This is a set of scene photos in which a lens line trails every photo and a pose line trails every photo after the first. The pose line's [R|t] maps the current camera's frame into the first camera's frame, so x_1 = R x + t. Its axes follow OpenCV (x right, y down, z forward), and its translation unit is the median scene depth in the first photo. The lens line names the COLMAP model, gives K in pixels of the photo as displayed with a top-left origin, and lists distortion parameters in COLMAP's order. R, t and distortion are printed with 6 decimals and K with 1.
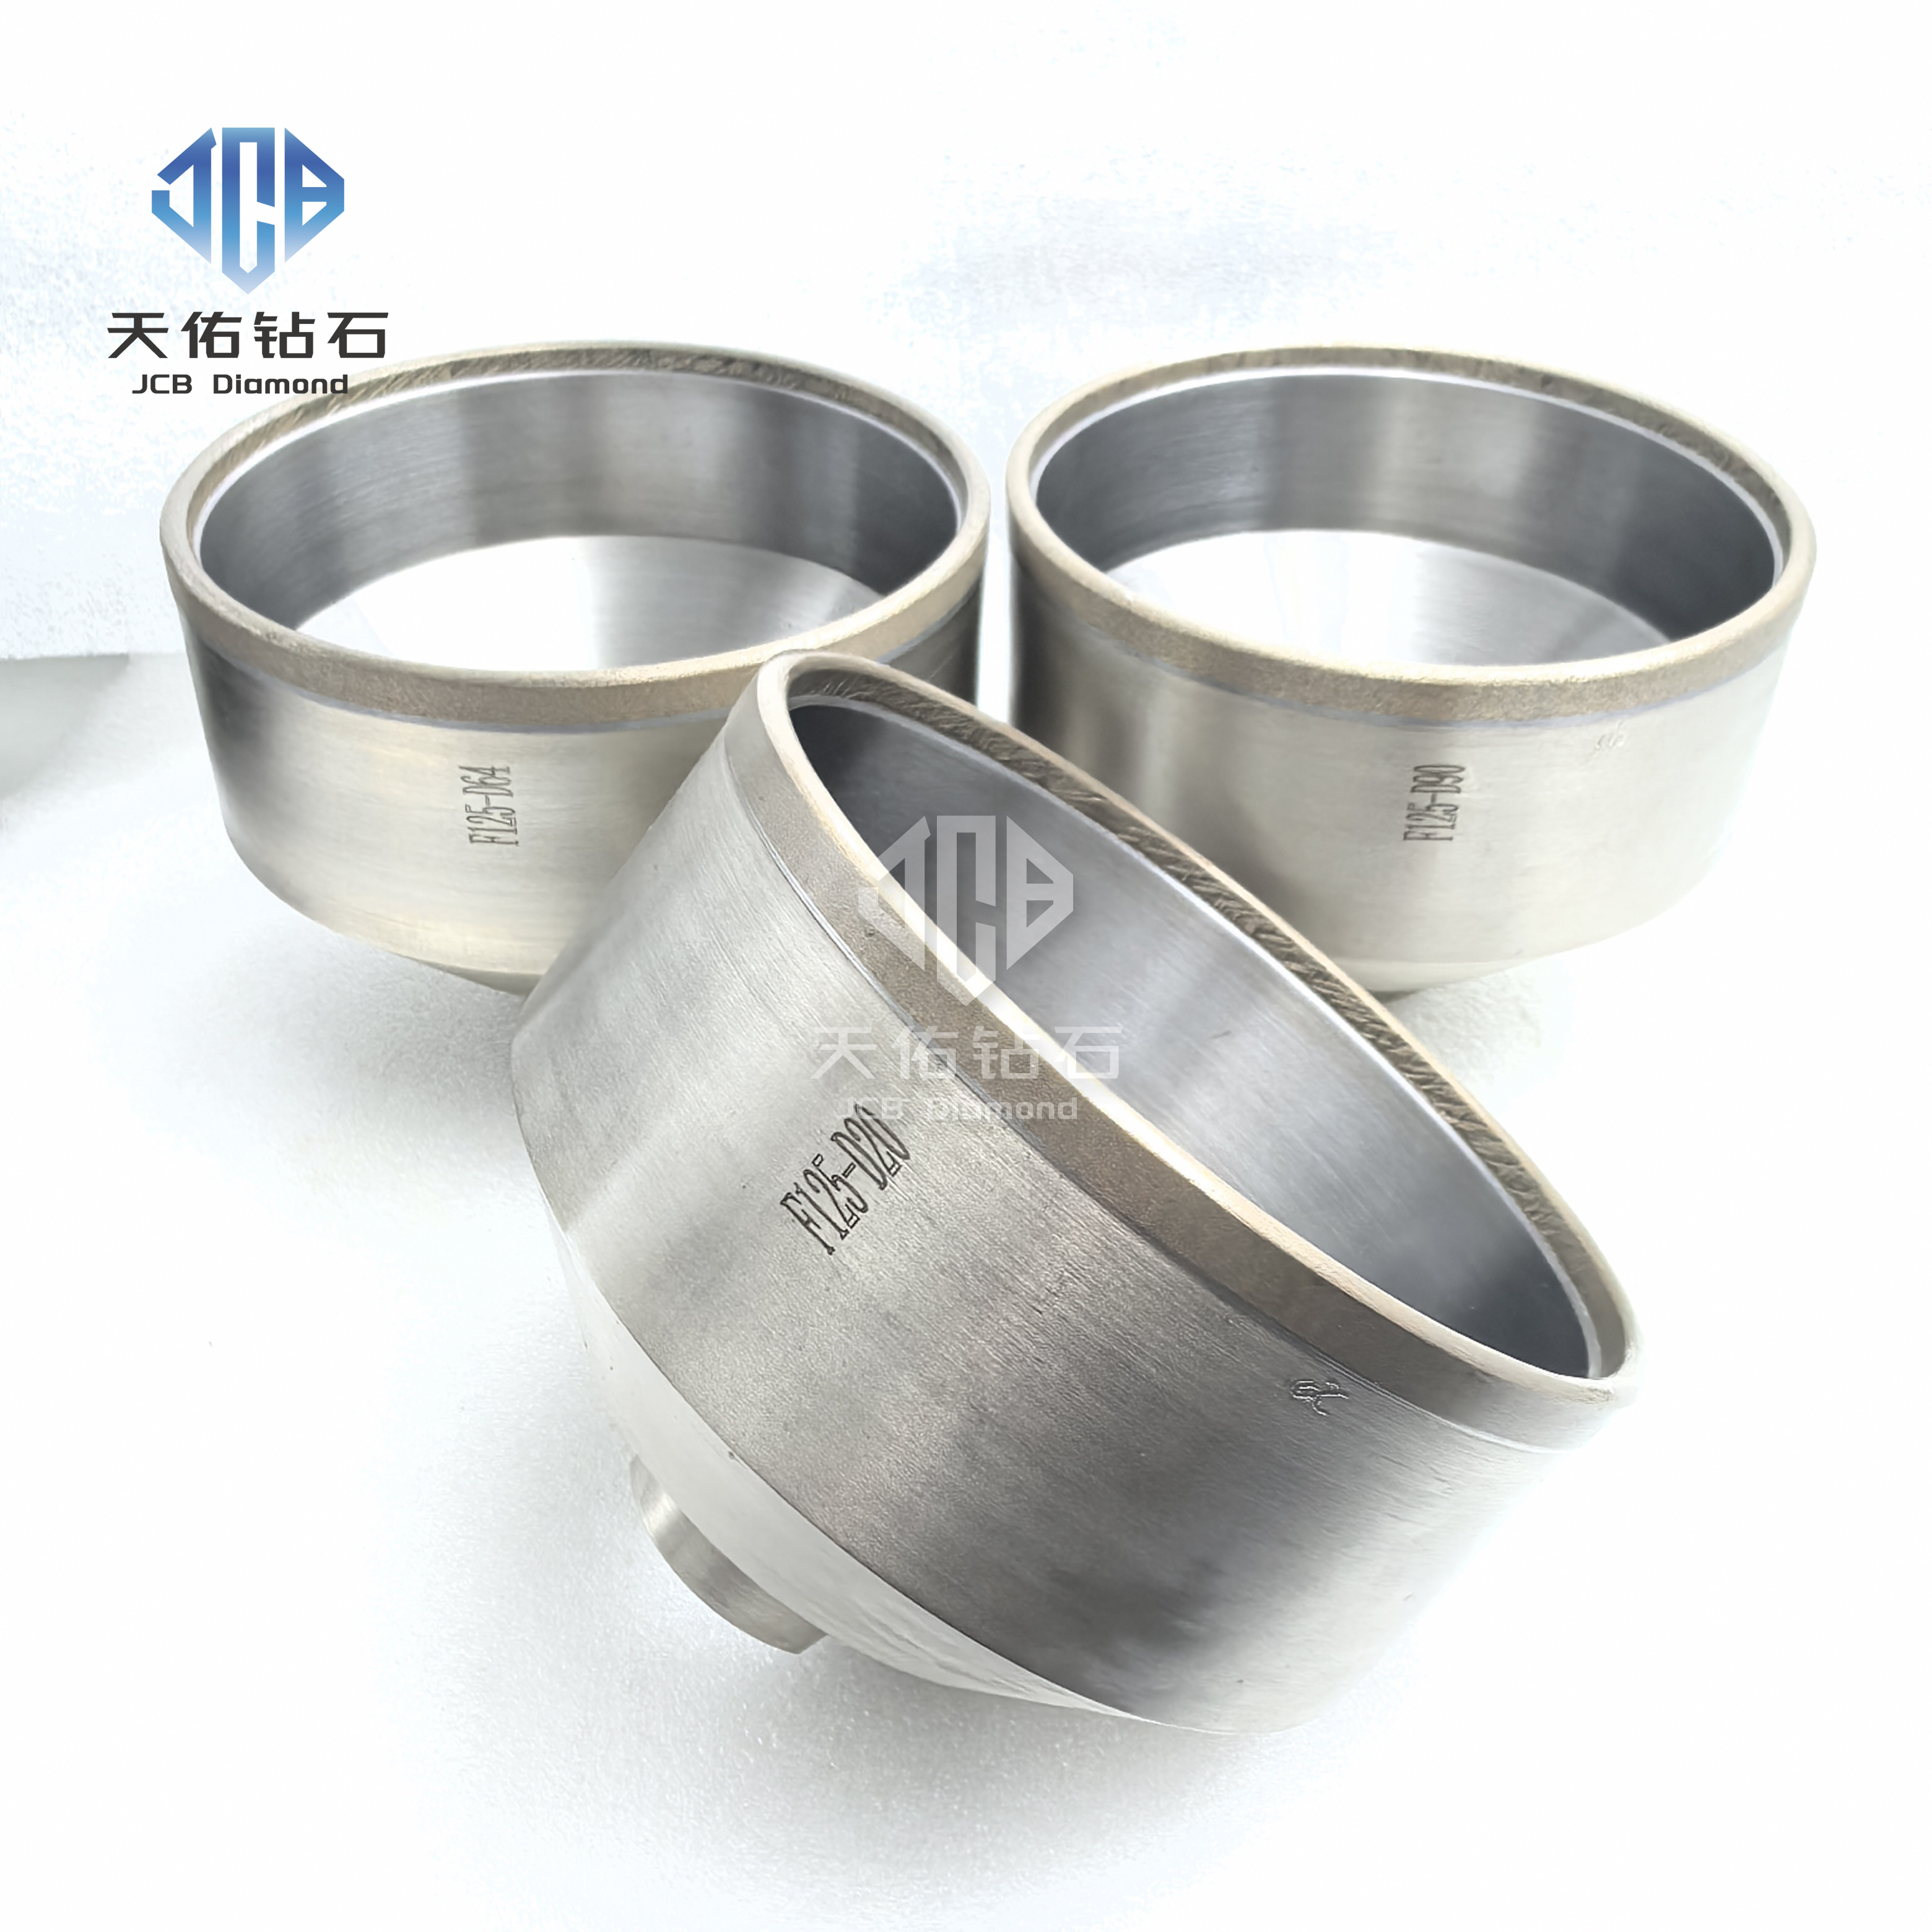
lens RADIAL K [[1794.0, 0, 966.0], [0, 1794.0, 966.0], [0, 0, 1]] dist [-0.013487, 0.008737]
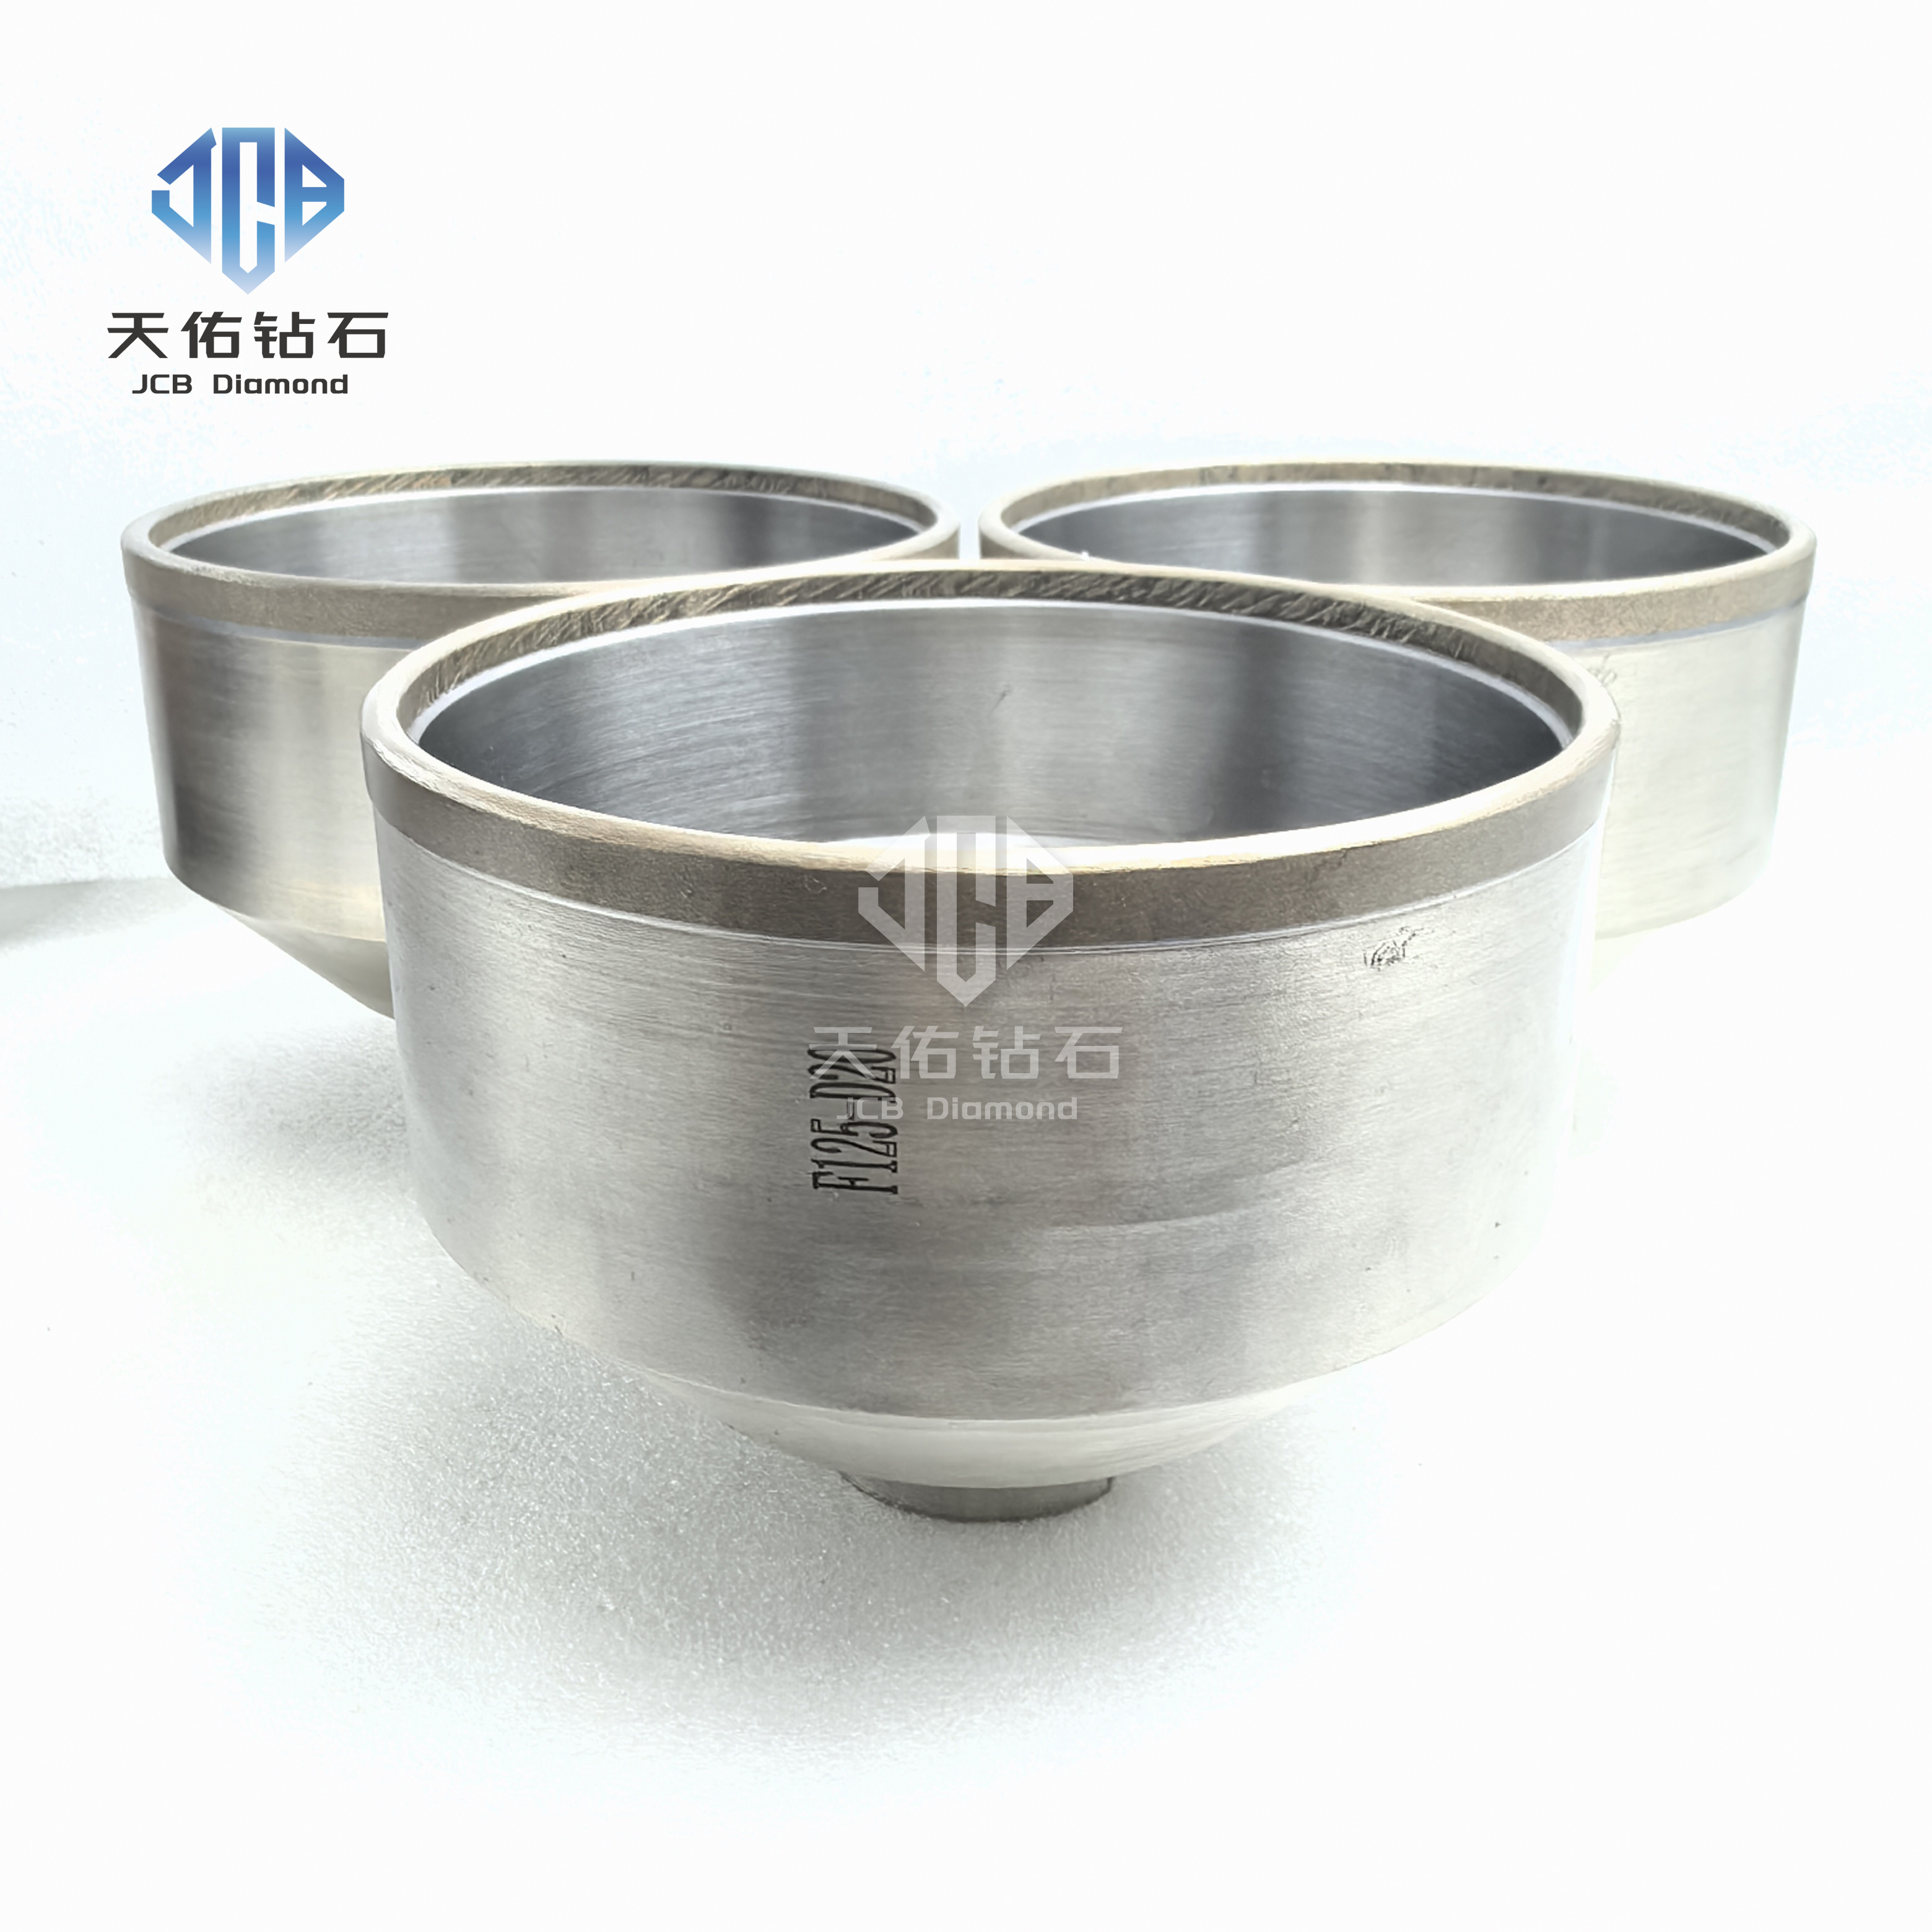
lens RADIAL K [[1827.5, 0, 966.0], [0, 1827.5, 966.0], [0, 0, 1]] dist [-0.002840, -0.017691]
pose [[0.998587, 0.000587, -0.053140, 0.063783], [-0.013910, 0.967965, -0.250698, 0.203382], [0.051290, 0.251083, 0.966606, 0.080471]]
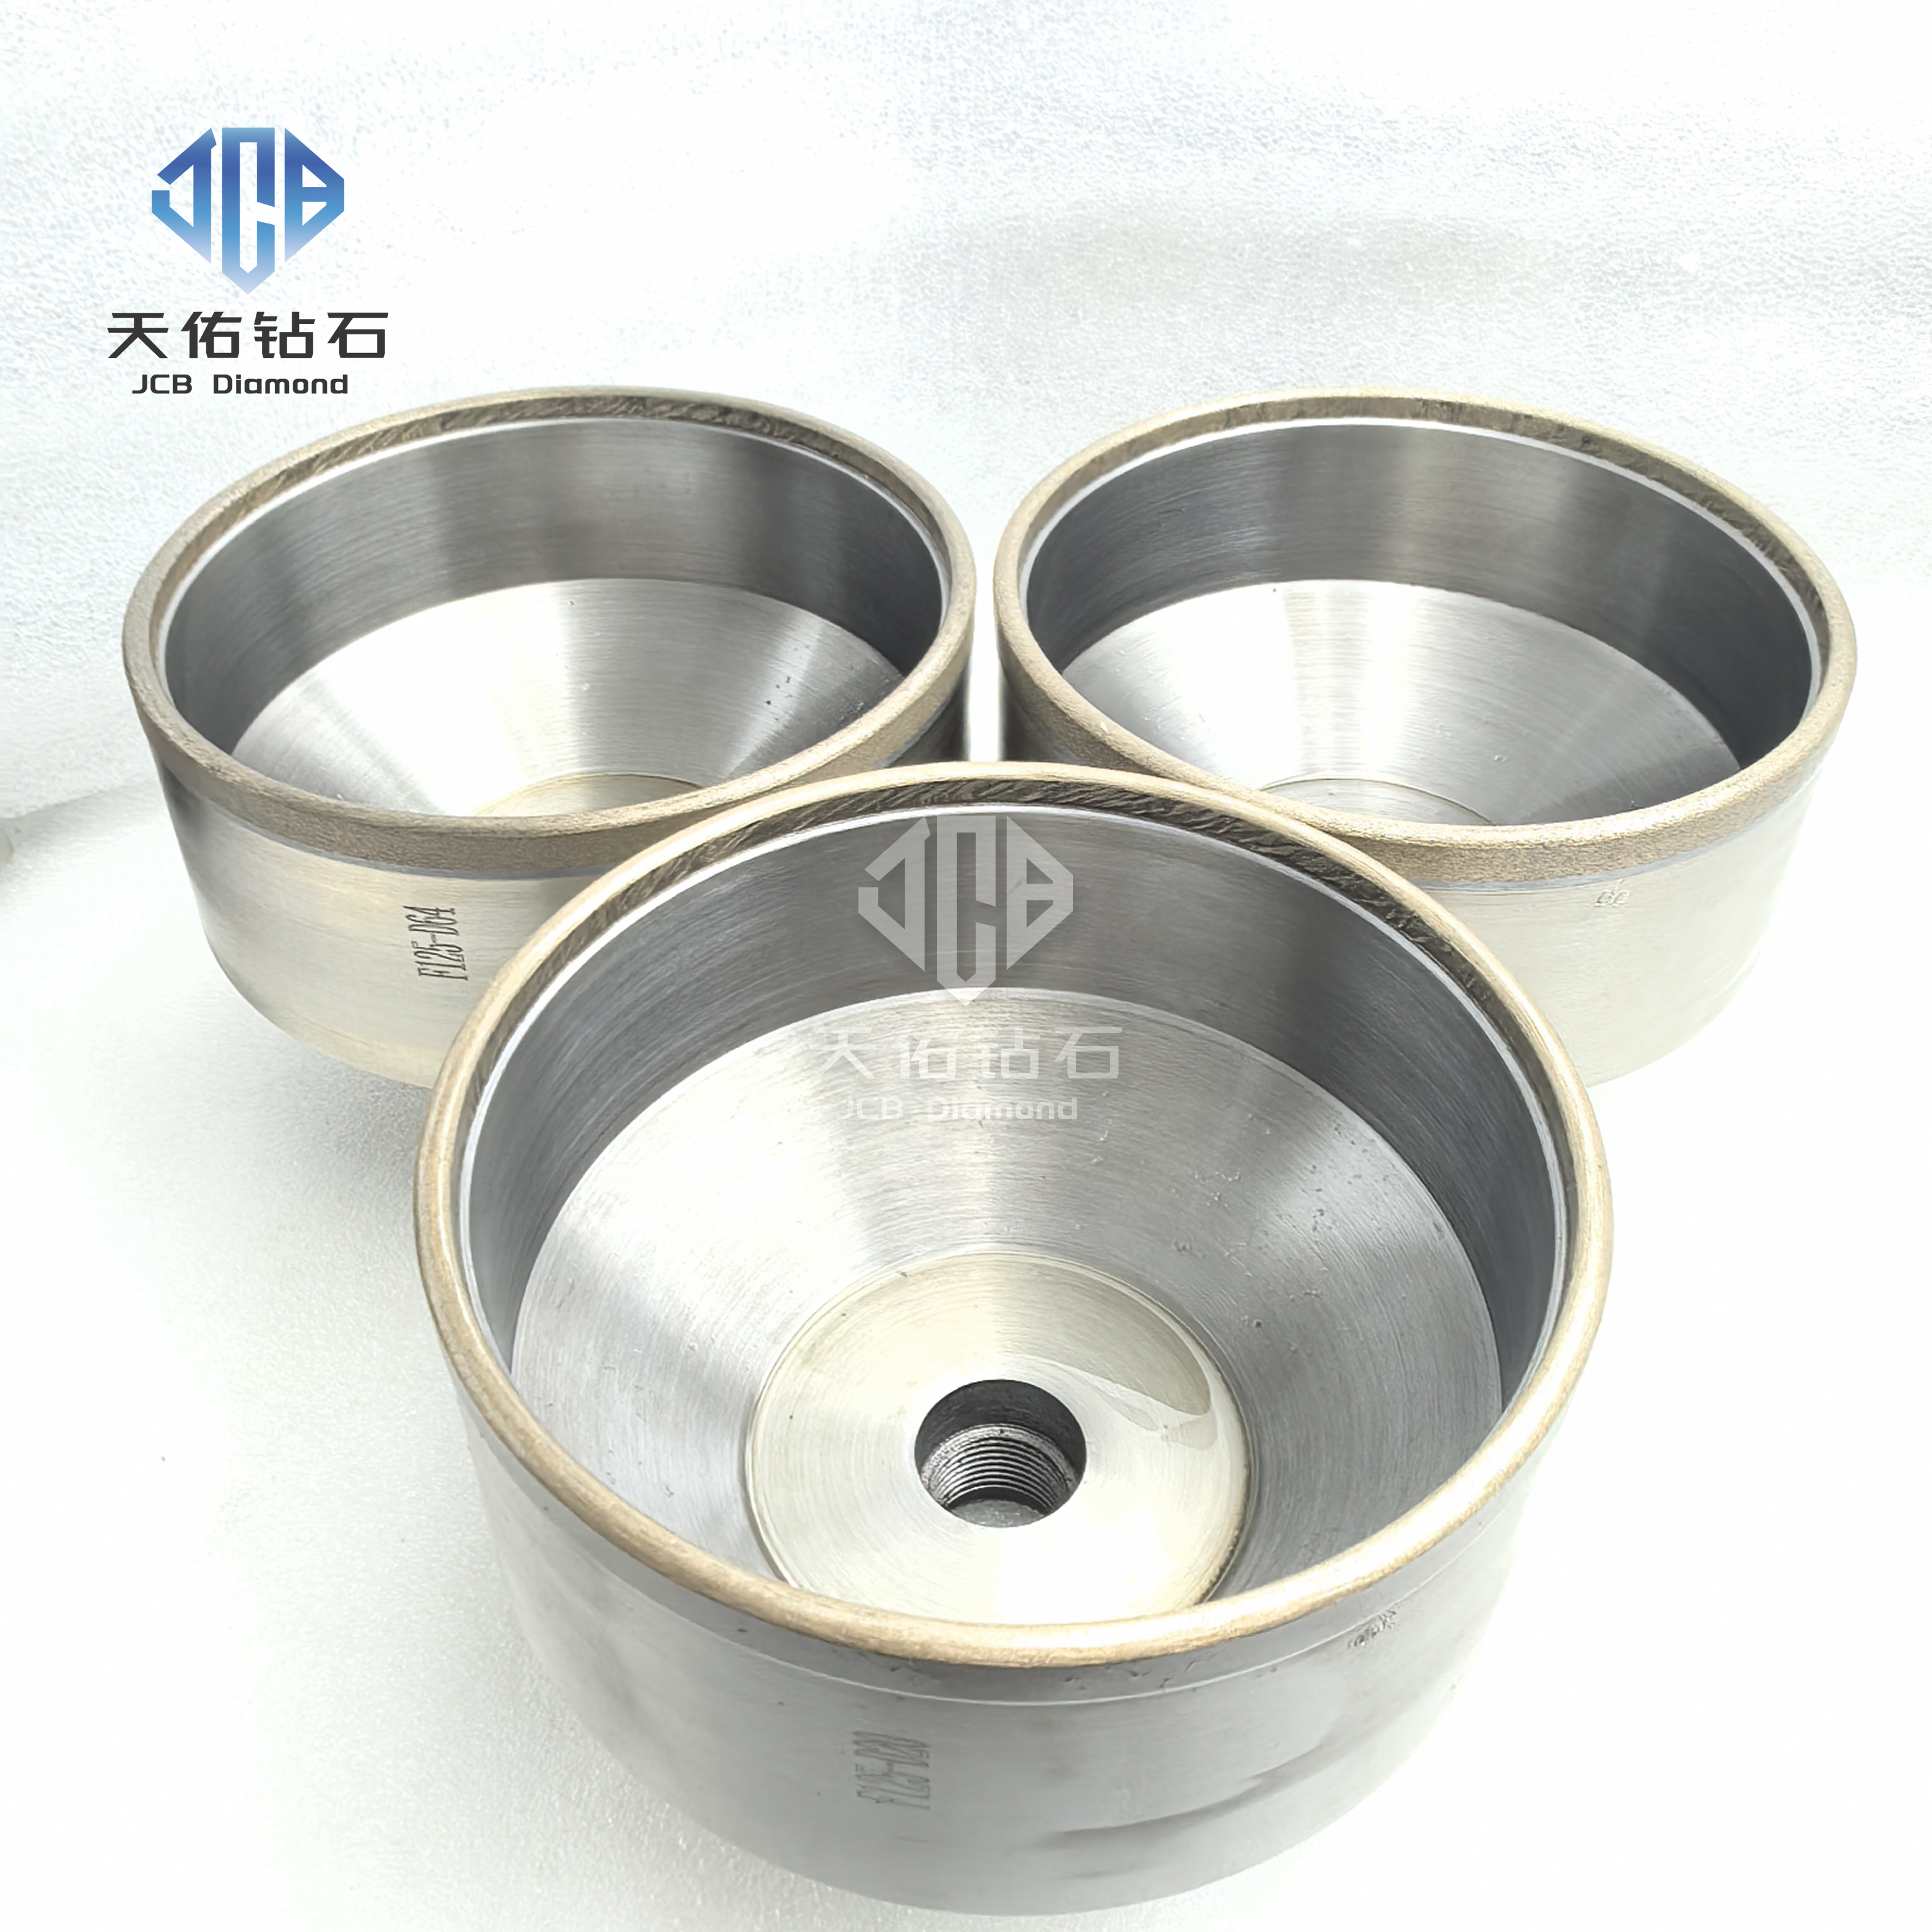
lens RADIAL K [[1776.0, 0, 932.7], [0, 1776.0, 956.5], [0, 0, 1]] dist [-0.006600, -0.015538]
pose [[0.997769, 0.027425, -0.060861, 0.048809], [-0.023747, 0.997894, 0.060366, -0.111955], [0.062388, -0.058786, 0.996319, 0.038035]]
